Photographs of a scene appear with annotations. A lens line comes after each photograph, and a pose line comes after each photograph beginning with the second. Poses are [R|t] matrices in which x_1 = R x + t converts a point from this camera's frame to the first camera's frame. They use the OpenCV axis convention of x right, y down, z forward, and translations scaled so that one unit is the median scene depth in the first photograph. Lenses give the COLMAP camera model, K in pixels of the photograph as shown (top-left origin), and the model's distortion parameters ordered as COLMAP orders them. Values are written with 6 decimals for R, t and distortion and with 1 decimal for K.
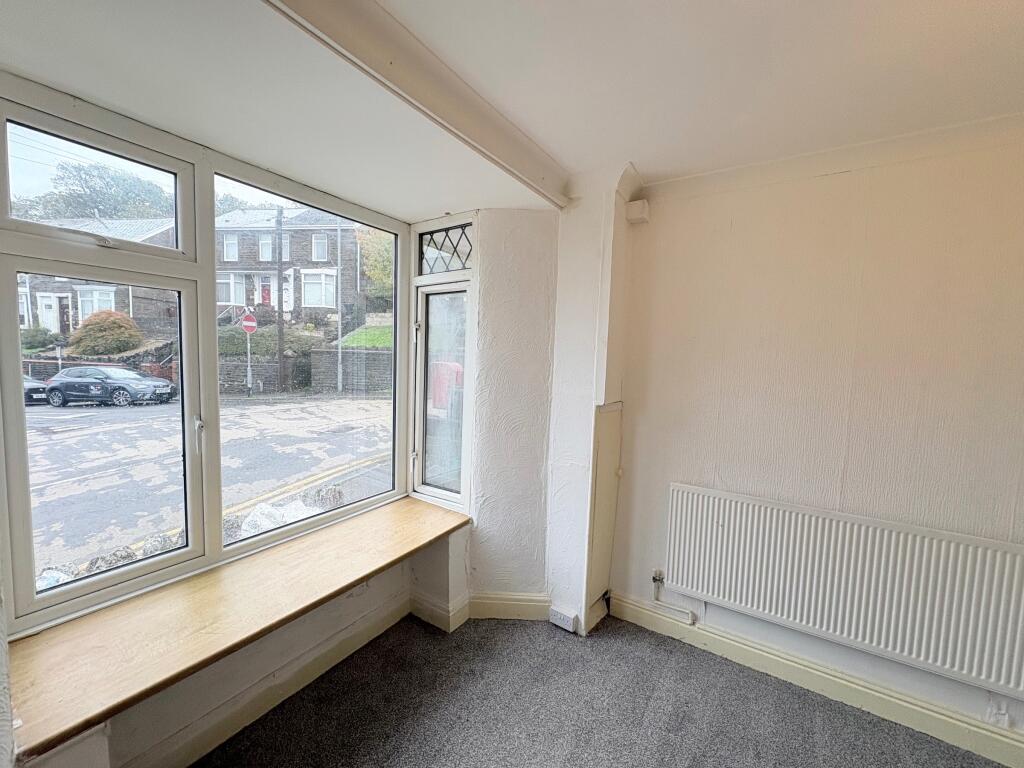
lens RADIAL K [[408.5, 0, 510.2], [0, 408.5, 386.7], [0, 0, 1]] dist [-0.000970, -0.000531]
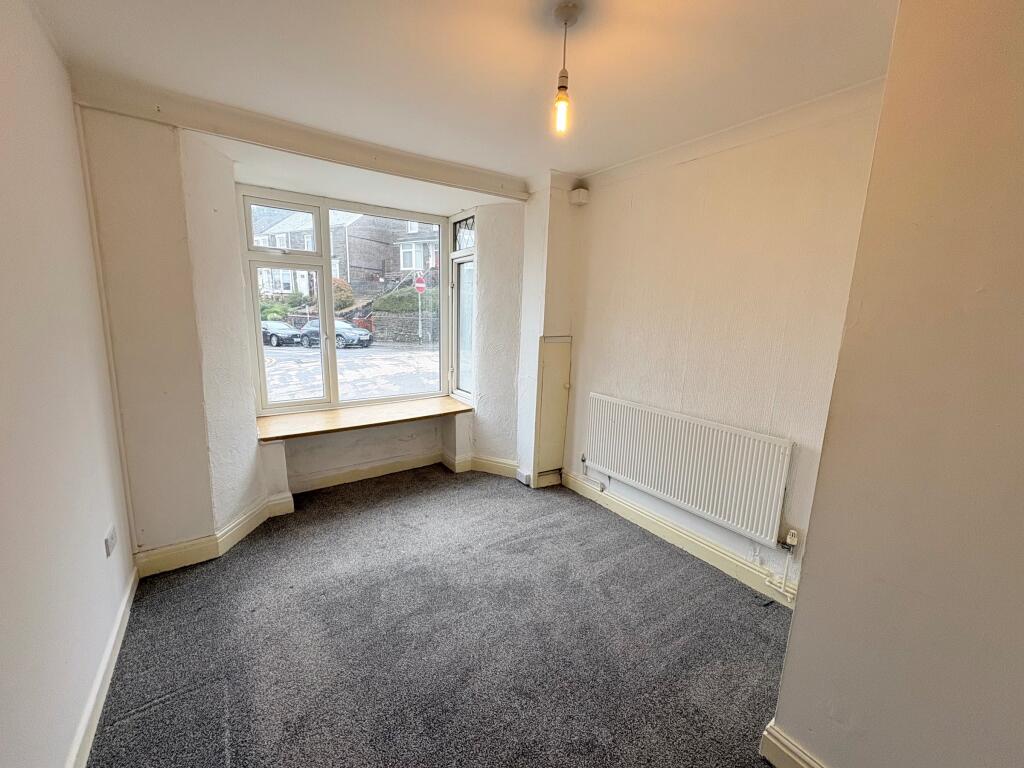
lens RADIAL K [[408.5, 0, 510.2], [0, 408.5, 386.7], [0, 0, 1]] dist [-0.000970, -0.000531]
pose [[0.924508, 0.067731, -0.375096, 0.586084], [-0.029292, 0.993800, 0.107254, 0.060719], [0.380035, -0.088170, 0.920760, -0.373276]]
